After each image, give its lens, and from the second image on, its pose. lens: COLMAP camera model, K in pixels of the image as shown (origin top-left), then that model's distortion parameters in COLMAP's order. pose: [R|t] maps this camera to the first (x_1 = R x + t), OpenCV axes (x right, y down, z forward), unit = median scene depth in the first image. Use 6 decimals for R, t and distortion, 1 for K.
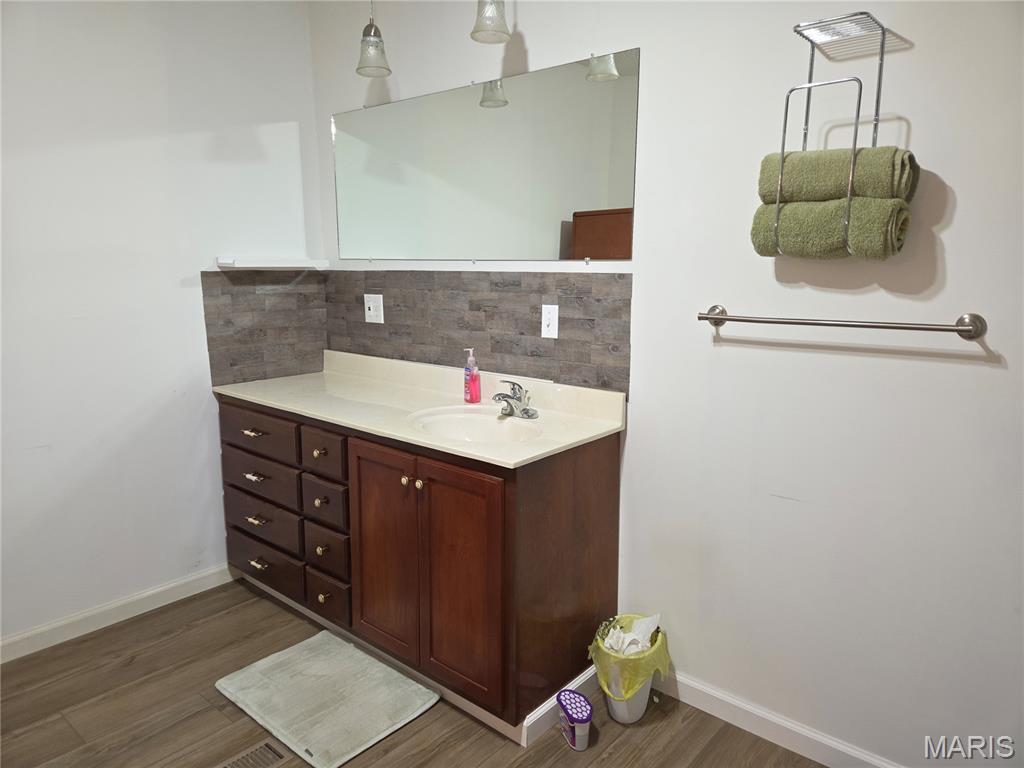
lens RADIAL K [[682.4, 0, 510.9], [0, 682.4, 381.0], [0, 0, 1]] dist [0.086185, -0.065527]
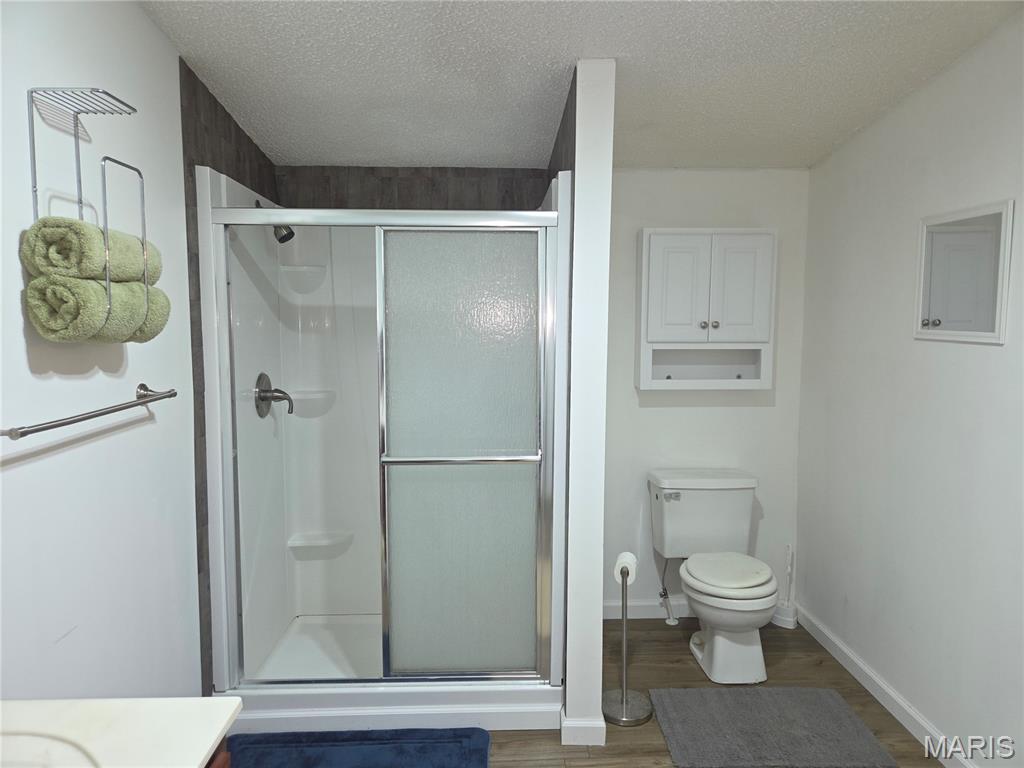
lens RADIAL K [[682.4, 0, 510.9], [0, 682.4, 381.0], [0, 0, 1]] dist [0.086185, -0.065527]
pose [[-0.678528, -0.077664, 0.730458, -0.610129], [0.118466, 0.969809, 0.213157, -0.261985], [-0.724959, 0.231168, -0.648842, 1.224721]]
